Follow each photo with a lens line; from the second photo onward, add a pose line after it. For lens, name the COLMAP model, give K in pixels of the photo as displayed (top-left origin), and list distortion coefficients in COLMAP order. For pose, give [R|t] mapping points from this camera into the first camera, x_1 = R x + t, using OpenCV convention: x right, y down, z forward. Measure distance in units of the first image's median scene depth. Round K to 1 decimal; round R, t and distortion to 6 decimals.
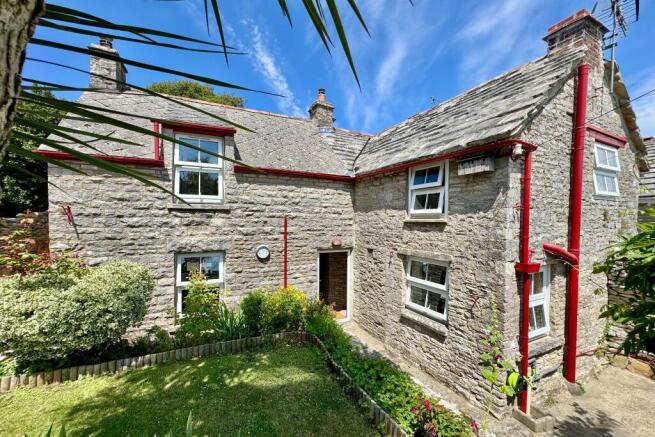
lens RADIAL K [[259.1, 0, 327.5], [0, 259.1, 218.5], [0, 0, 1]] dist [-0.018425, 0.000054]
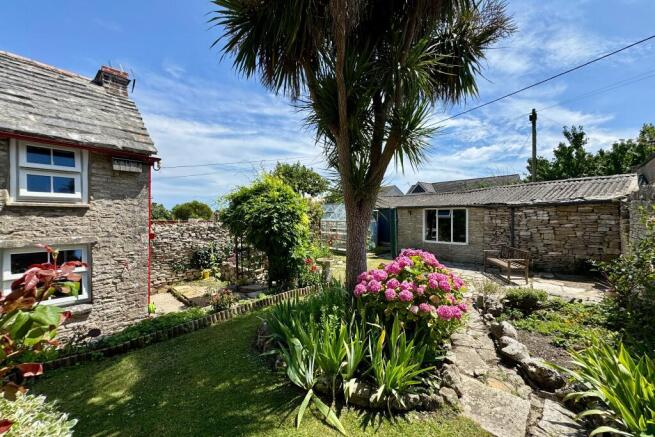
lens RADIAL K [[259.1, 0, 327.5], [0, 259.1, 218.5], [0, 0, 1]] dist [-0.018425, 0.000054]
pose [[-0.391569, -0.022294, 0.919878, -0.819365], [-0.016282, 0.999718, 0.017298, 0.024541], [-0.920004, -0.008205, -0.391822, 0.443269]]
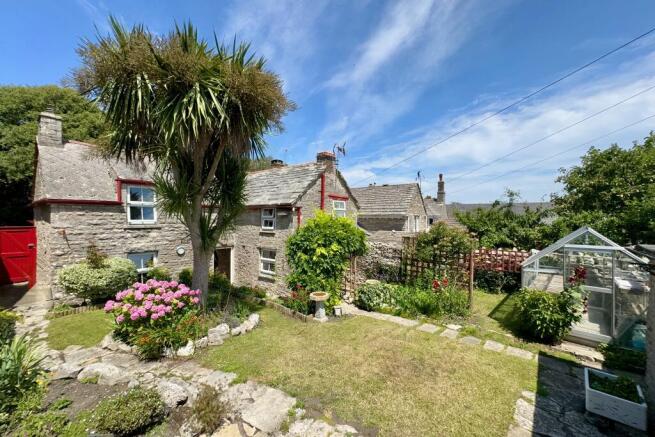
lens RADIAL K [[259.1, 0, 327.5], [0, 259.1, 218.5], [0, 0, 1]] dist [-0.018425, 0.000054]
pose [[0.900320, -0.004995, 0.435200, -0.135469], [0.000796, 0.999951, 0.009829, -0.129193], [-0.435228, -0.008502, 0.900280, -1.250228]]
